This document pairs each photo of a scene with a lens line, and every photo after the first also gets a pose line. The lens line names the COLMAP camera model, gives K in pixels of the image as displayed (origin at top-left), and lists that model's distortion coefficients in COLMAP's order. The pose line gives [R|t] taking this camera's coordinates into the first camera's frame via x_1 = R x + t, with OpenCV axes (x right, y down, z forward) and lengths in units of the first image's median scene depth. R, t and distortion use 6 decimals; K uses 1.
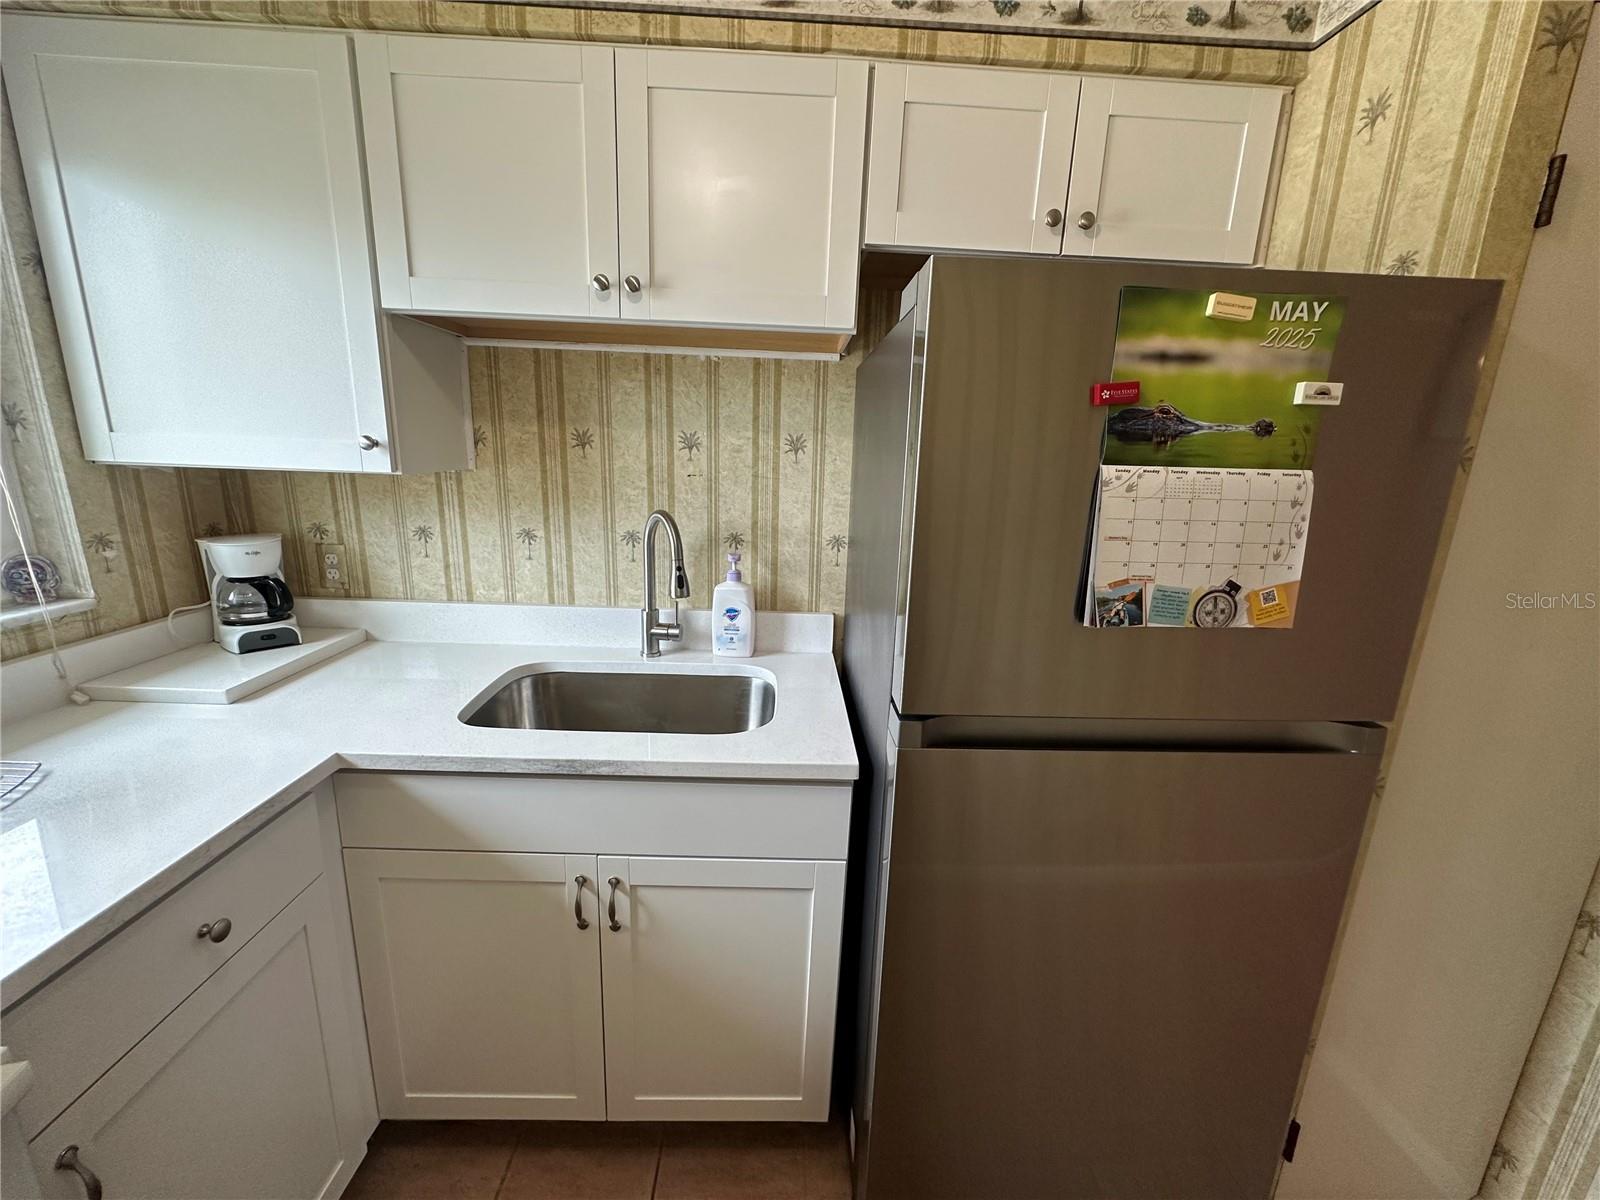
lens RADIAL K [[643.5, 0, 800.3], [0, 643.5, 599.6], [0, 0, 1]] dist [-0.000370, 0.000188]
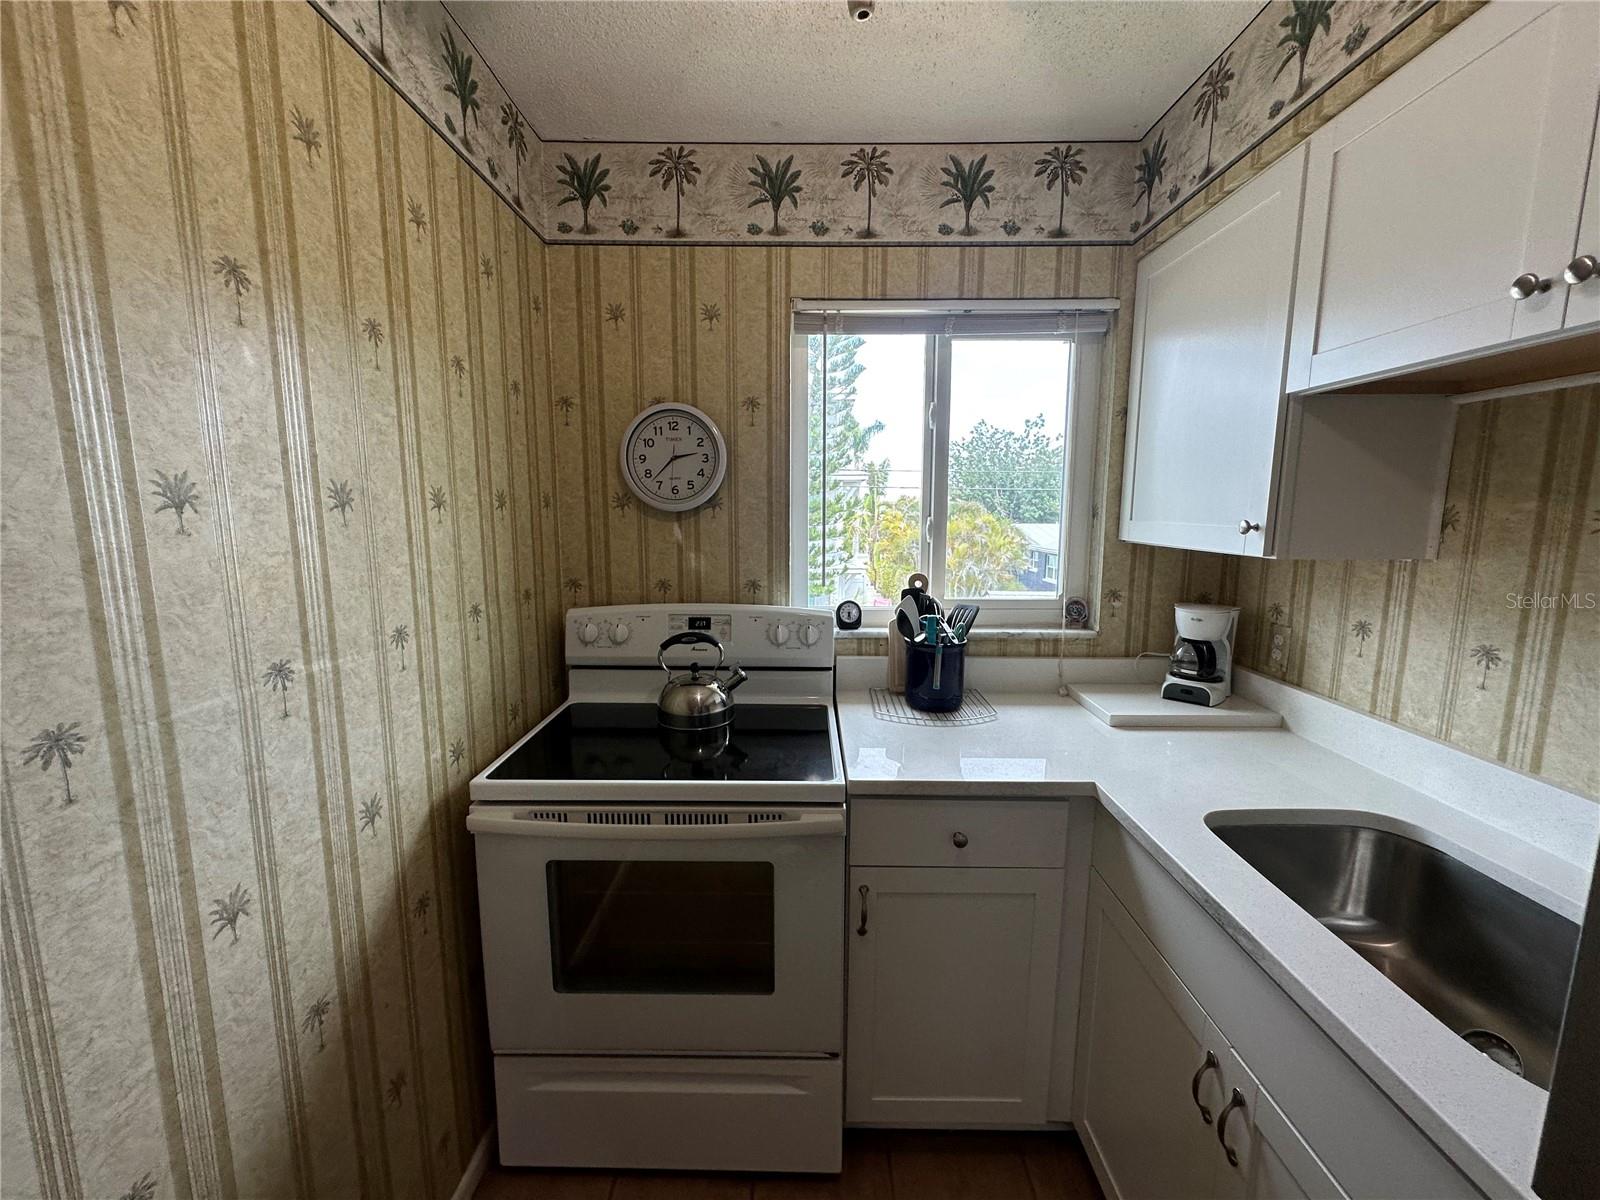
lens RADIAL K [[643.5, 0, 800.3], [0, 643.5, 599.6], [0, 0, 1]] dist [-0.000370, 0.000188]
pose [[-0.037899, 0.107143, -0.993521, 0.393307], [-0.233257, 0.965821, 0.113053, -0.084054], [0.971676, 0.236030, -0.011612, 0.356171]]
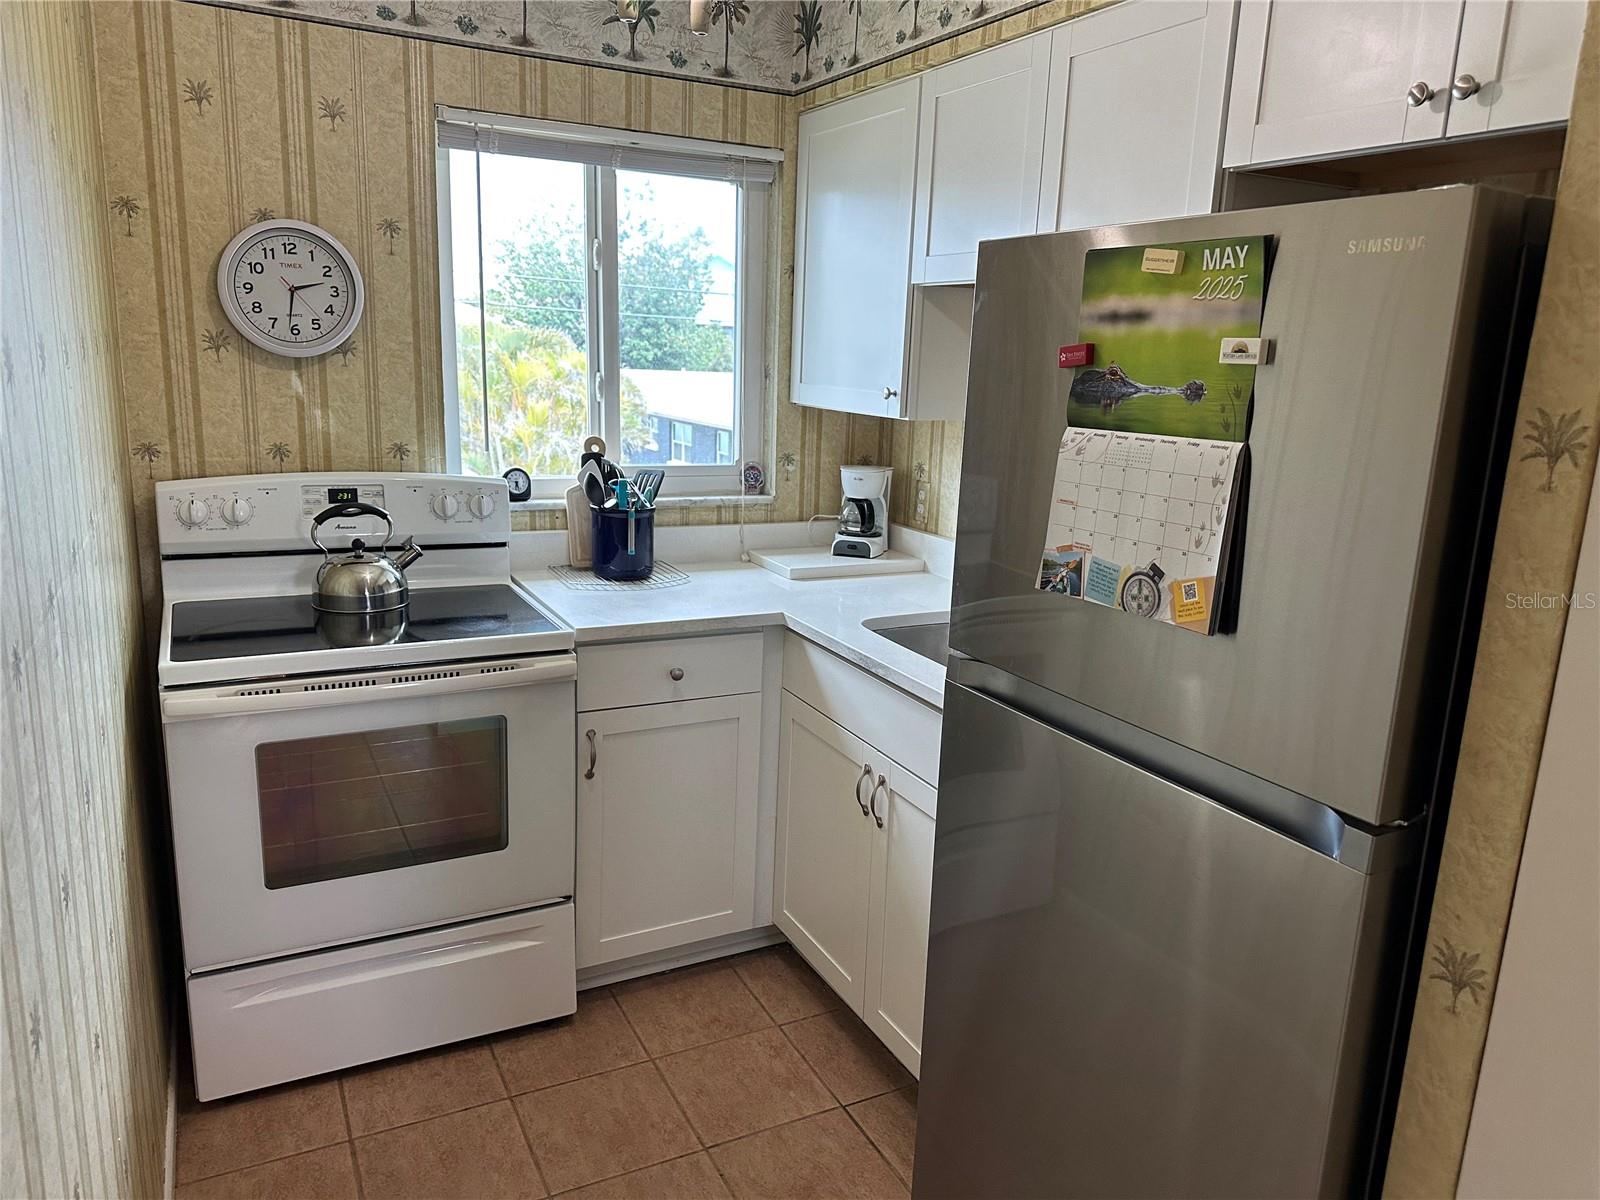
lens RADIAL K [[1130.6, 0, 806.8], [0, 1130.6, 608.1], [0, 0, 1]] dist [0.116269, -0.160517]
pose [[0.434766, 0.183283, -0.881695, 1.289462], [-0.230073, 0.969185, 0.088020, 0.000603], [0.870658, 0.164586, 0.463537, -0.083327]]
